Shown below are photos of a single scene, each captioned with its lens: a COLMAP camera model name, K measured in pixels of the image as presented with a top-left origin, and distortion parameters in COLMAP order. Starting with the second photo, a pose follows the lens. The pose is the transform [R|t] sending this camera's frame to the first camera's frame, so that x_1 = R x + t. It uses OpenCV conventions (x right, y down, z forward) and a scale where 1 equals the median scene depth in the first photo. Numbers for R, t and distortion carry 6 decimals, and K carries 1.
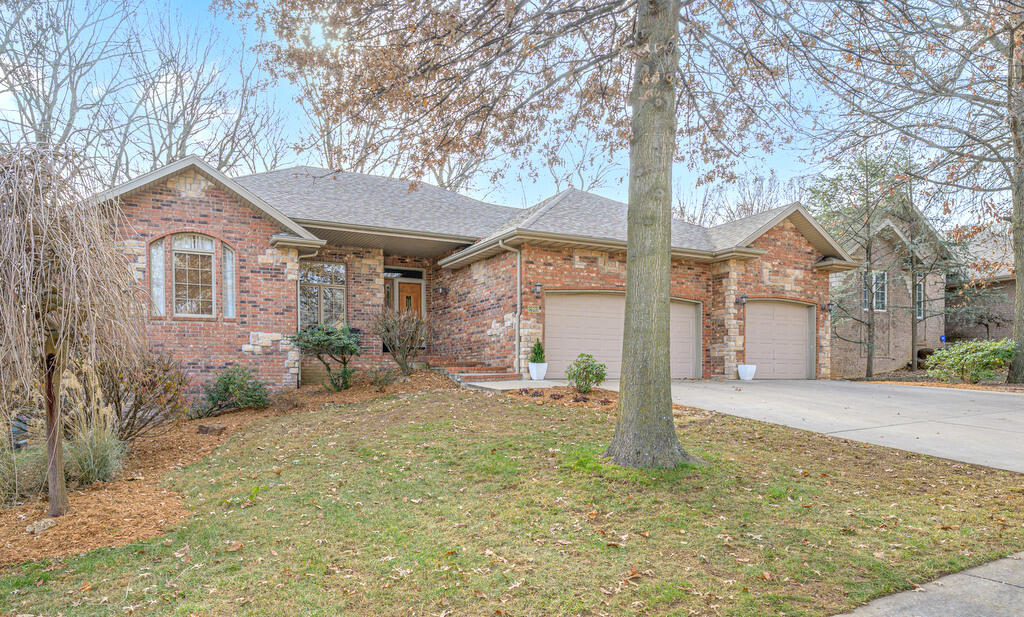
lens RADIAL K [[648.3, 0, 452.4], [0, 648.3, 401.7], [0, 0, 1]] dist [0.002699, -0.001320]
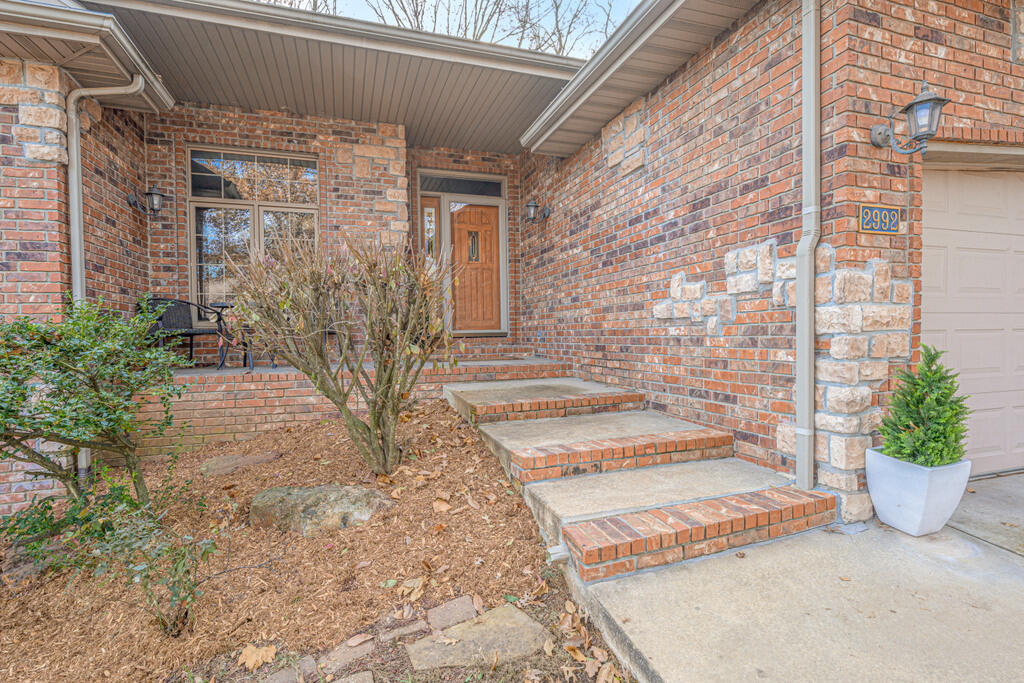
lens RADIAL K [[511.8, 0, 516.2], [0, 511.8, 344.1], [0, 0, 1]] dist [0.000479, 0.000579]
pose [[0.992613, -0.006761, -0.121137, 0.015413], [0.006558, 0.999976, -0.002072, -0.092182], [0.121149, 0.001262, 0.992634, 0.752856]]
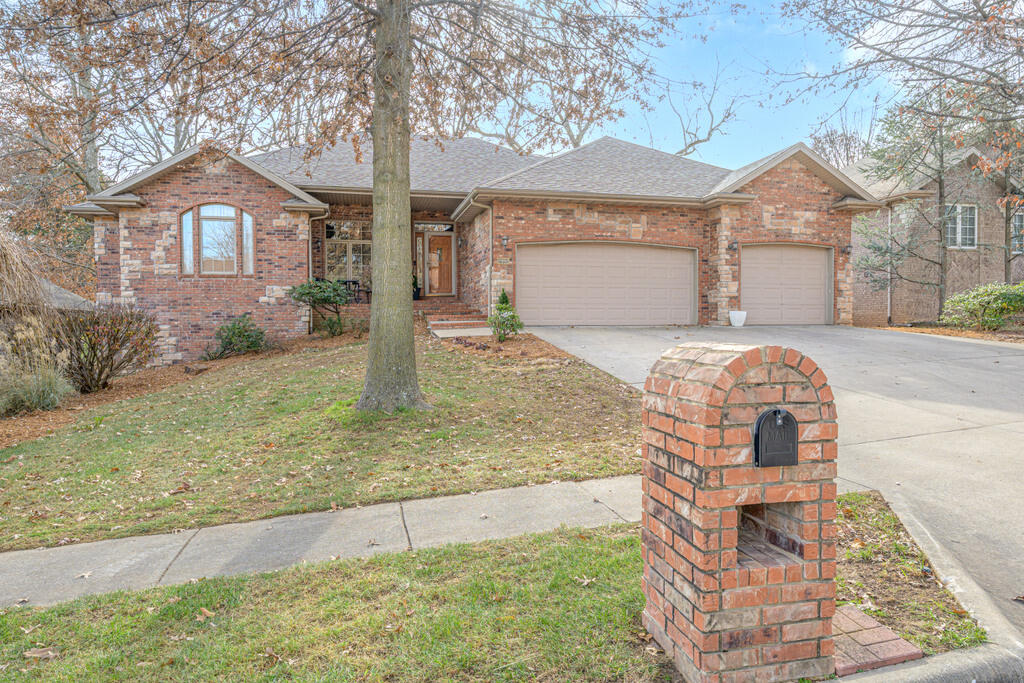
lens RADIAL K [[650.0, 0, 512.3], [0, 650.0, 339.7], [0, 0, 1]] dist [0.006011, 0.004320]
pose [[0.977823, 0.004211, -0.209391, 0.343226], [-0.004419, 0.999990, -0.000522, -0.011828], [0.209386, 0.001436, 0.977832, -0.043536]]
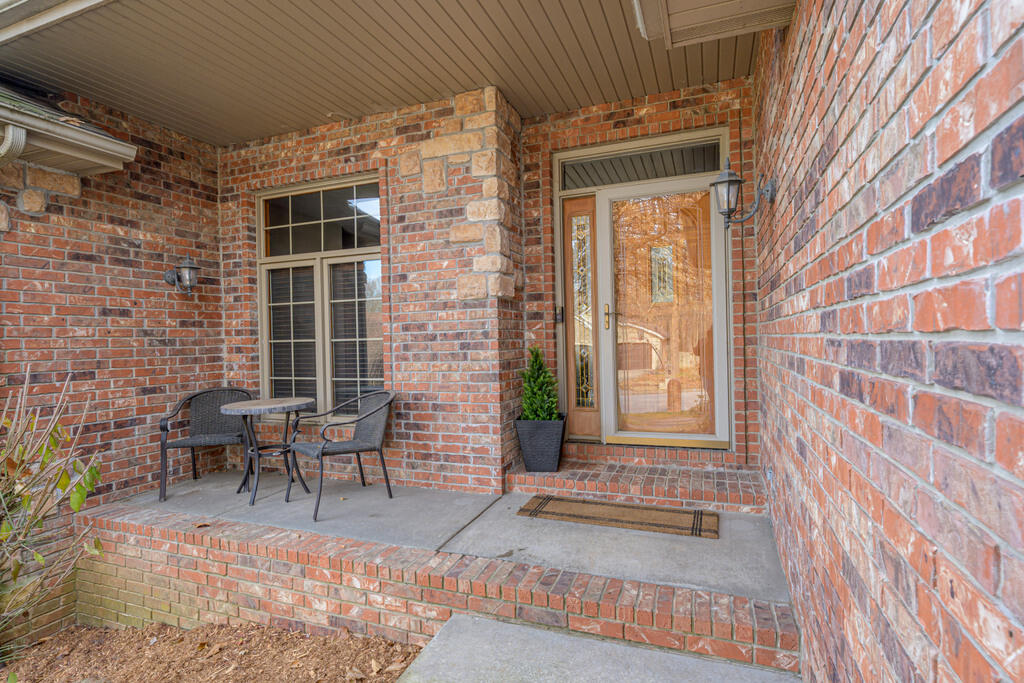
lens RADIAL K [[513.9, 0, 512.2], [0, 513.9, 343.0], [0, 0, 1]] dist [0.003402, 0.000119]
pose [[0.680979, -0.003429, -0.732295, 0.056523], [0.003818, 0.999992, -0.001132, -0.151284], [0.732293, -0.002025, 0.680986, 0.996428]]
